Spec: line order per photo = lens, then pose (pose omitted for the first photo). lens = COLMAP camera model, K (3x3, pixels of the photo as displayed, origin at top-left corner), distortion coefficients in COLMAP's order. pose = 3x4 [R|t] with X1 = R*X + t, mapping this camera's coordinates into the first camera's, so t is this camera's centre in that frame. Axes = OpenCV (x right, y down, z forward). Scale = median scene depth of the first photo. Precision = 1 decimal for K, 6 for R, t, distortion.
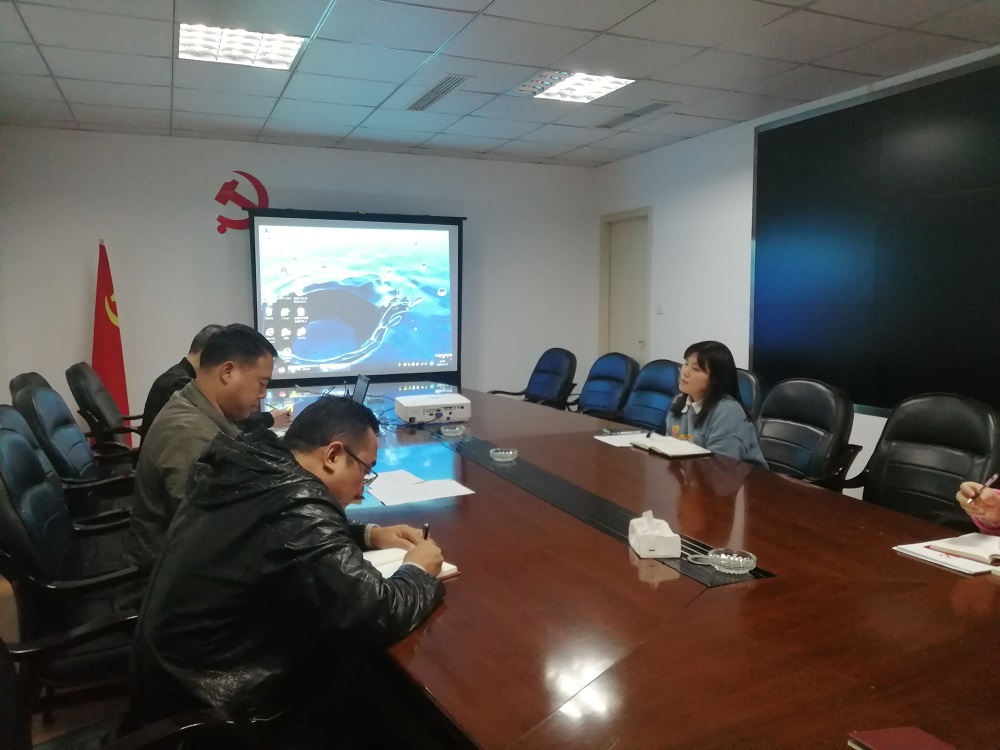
lens RADIAL K [[793.7, 0, 500.0], [0, 793.7, 375.0], [0, 0, 1]] dist [0.045262, -0.094950]
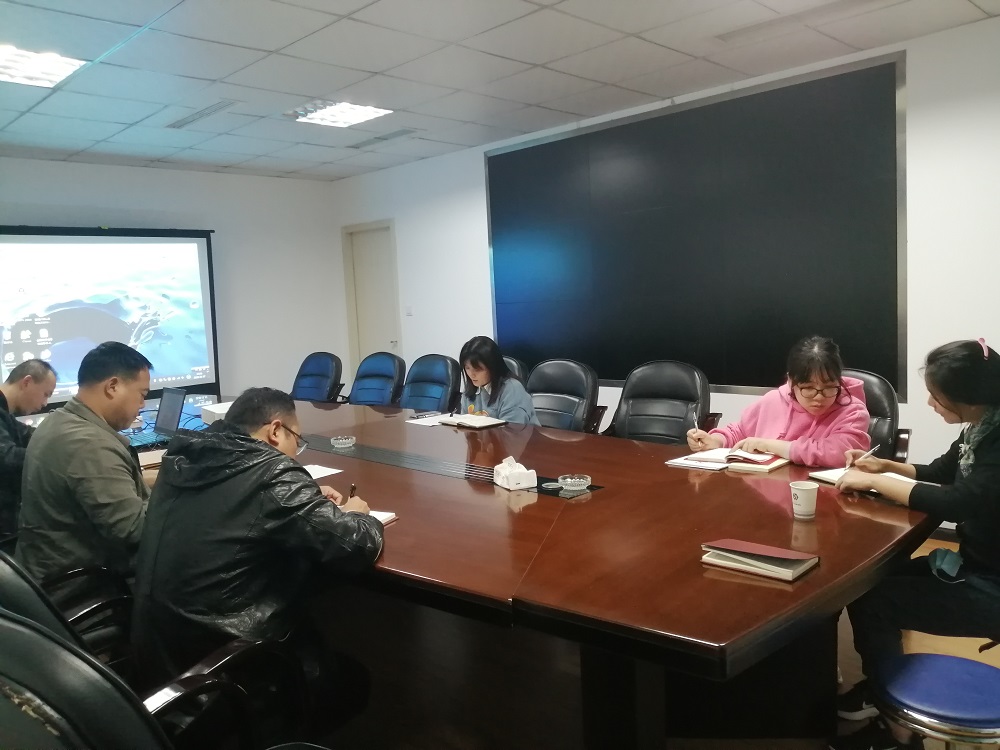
lens RADIAL K [[793.7, 0, 500.0], [0, 793.7, 375.0], [0, 0, 1]] dist [0.045262, -0.094950]
pose [[0.927945, -0.081298, 0.363744, -0.112344], [0.083168, 0.996480, 0.010548, 0.006143], [-0.363321, 0.020464, 0.931439, -0.092315]]
